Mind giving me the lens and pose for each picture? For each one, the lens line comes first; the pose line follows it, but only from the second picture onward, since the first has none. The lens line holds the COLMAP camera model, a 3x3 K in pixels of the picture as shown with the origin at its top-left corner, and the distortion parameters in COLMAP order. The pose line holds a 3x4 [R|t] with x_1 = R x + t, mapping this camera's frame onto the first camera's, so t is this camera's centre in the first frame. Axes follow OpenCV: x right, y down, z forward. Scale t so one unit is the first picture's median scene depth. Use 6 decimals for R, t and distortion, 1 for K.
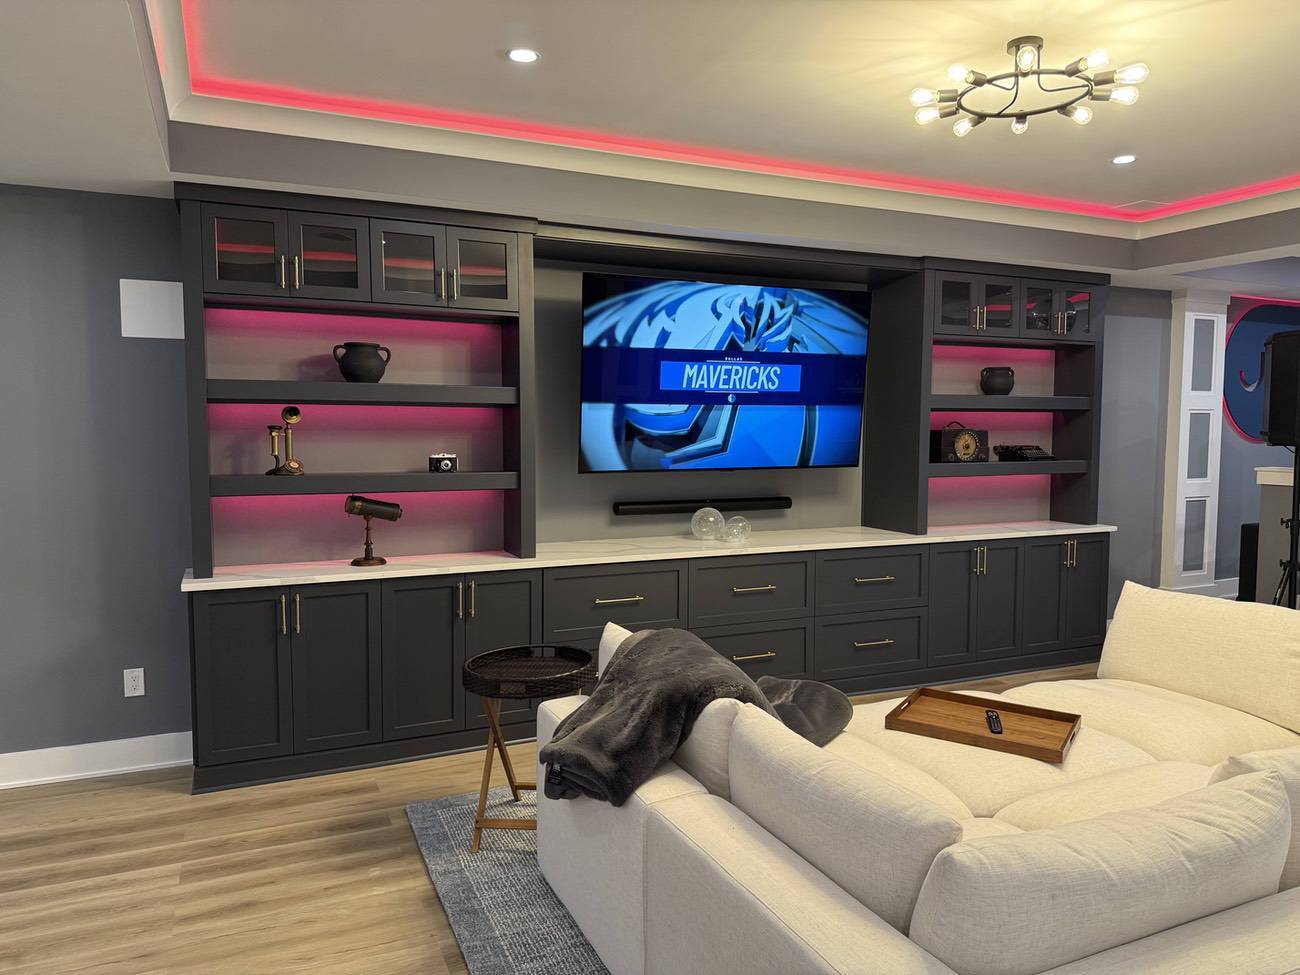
lens RADIAL K [[913.0, 0, 647.7], [0, 913.0, 492.9], [0, 0, 1]] dist [0.044715, -0.061838]
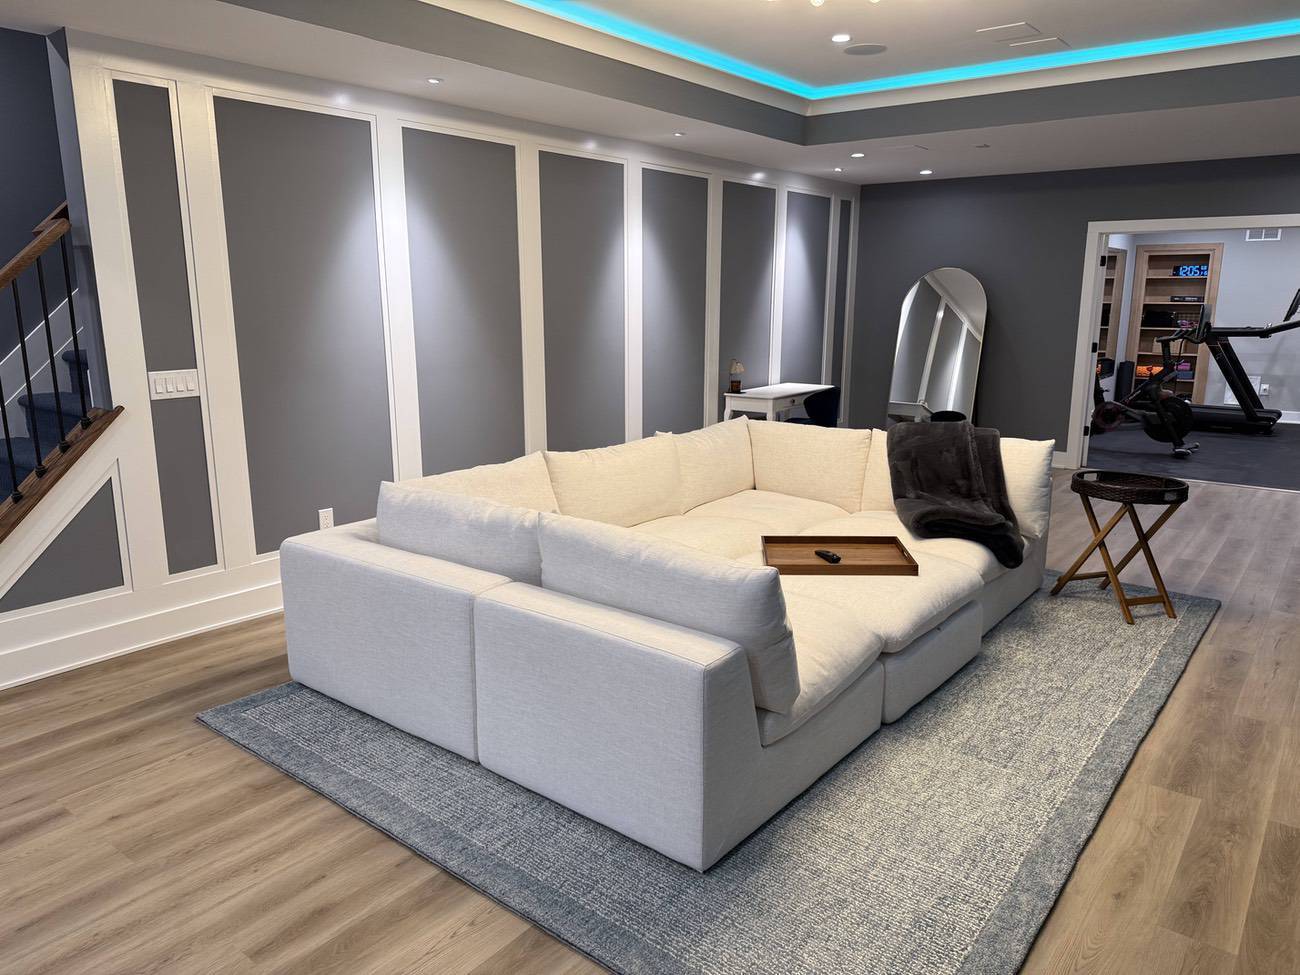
lens RADIAL K [[913.9, 0, 642.8], [0, 913.9, 497.1], [0, 0, 1]] dist [0.077927, -0.096202]
pose [[-0.884439, 0.102626, -0.455231, 0.852614], [-0.034373, 0.958541, 0.282872, -0.107916], [0.465388, 0.265831, -0.844244, 1.432461]]
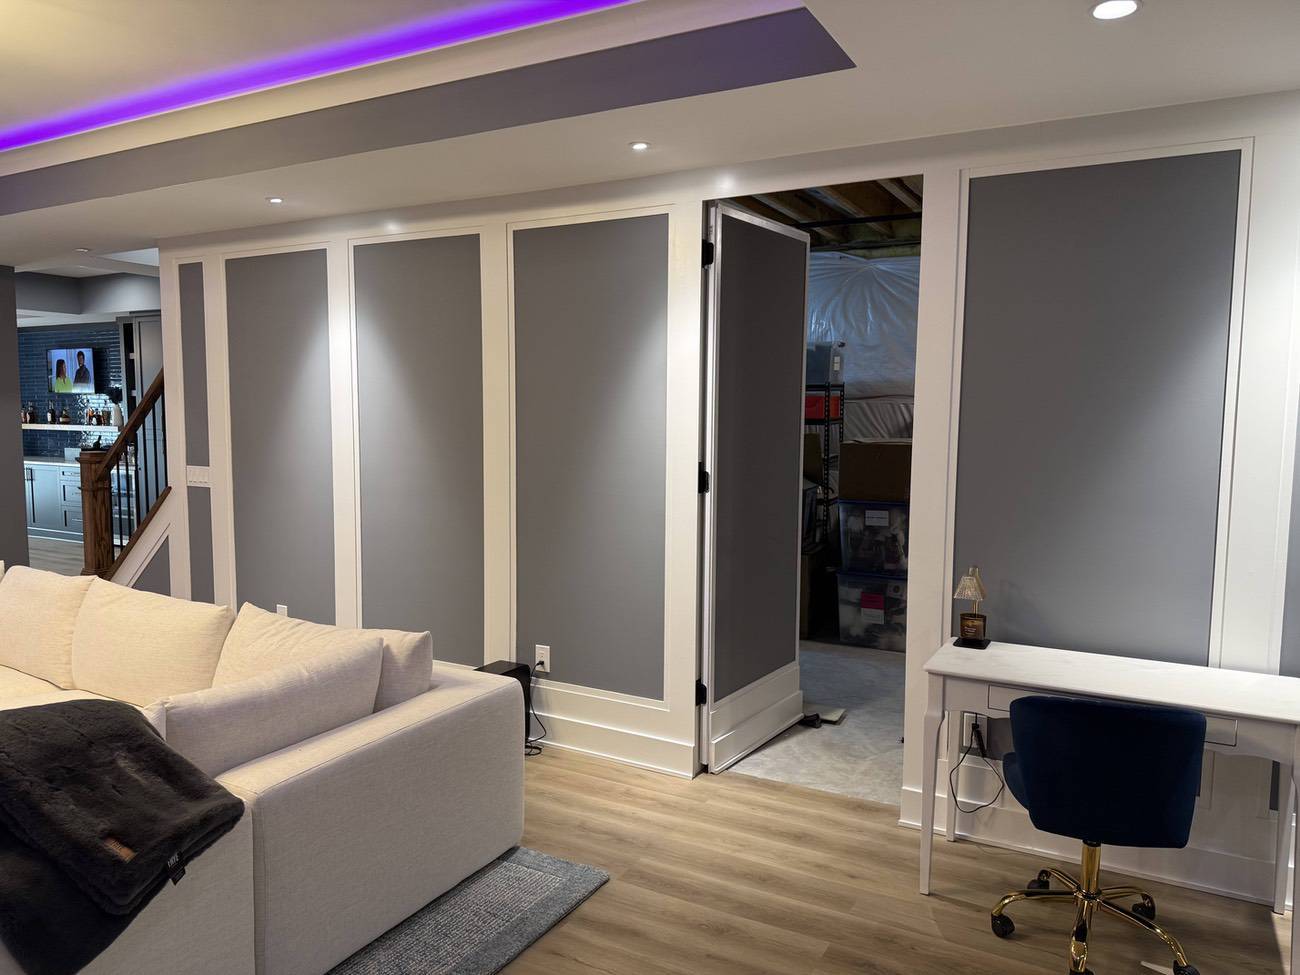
lens RADIAL K [[906.3, 0, 650.9], [0, 906.3, 490.6], [0, 0, 1]] dist [0.115824, -0.165209]
pose [[-0.606346, -0.075926, 0.791568, -0.539839], [0.050785, 0.989702, 0.133832, -0.051328], [-0.793577, 0.121349, -0.596246, 0.643519]]
